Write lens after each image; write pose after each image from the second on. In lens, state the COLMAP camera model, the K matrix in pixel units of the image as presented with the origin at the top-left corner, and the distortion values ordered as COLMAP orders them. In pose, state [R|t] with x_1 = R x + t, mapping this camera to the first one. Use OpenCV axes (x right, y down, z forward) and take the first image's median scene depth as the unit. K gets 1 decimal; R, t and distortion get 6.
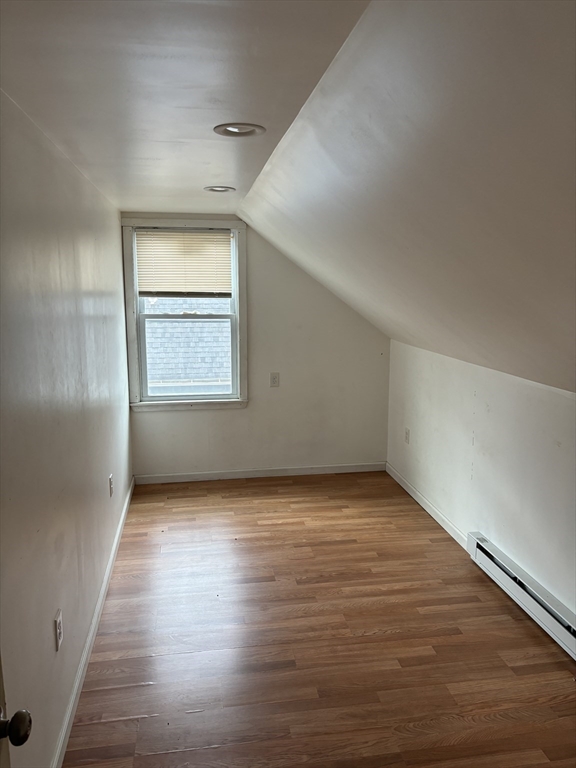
lens RADIAL K [[574.3, 0, 285.4], [0, 574.3, 383.8], [0, 0, 1]] dist [0.039171, -0.029040]
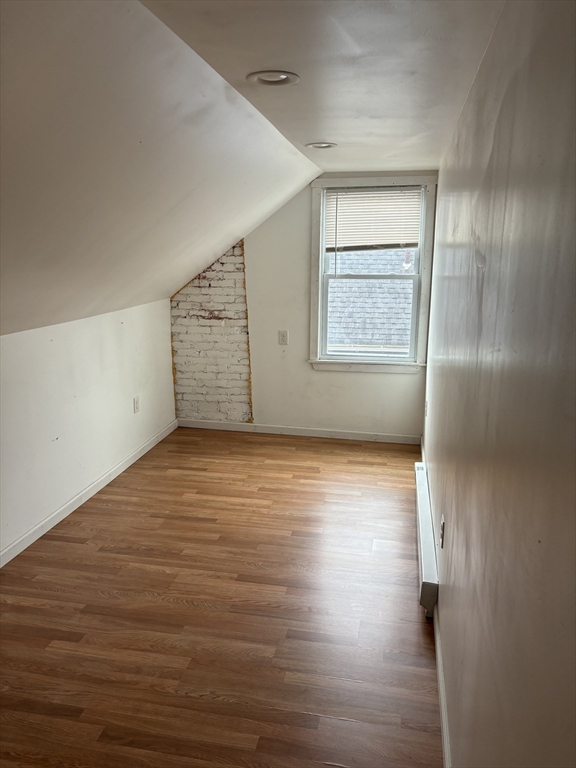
lens RADIAL K [[574.3, 0, 286.0], [0, 574.3, 403.4], [0, 0, 1]] dist [0.039171, -0.029040]
pose [[0.935828, 0.094565, -0.339533, 0.549616], [-0.062044, 0.992491, 0.105416, -0.031828], [0.346952, -0.077585, 0.934668, 0.156773]]
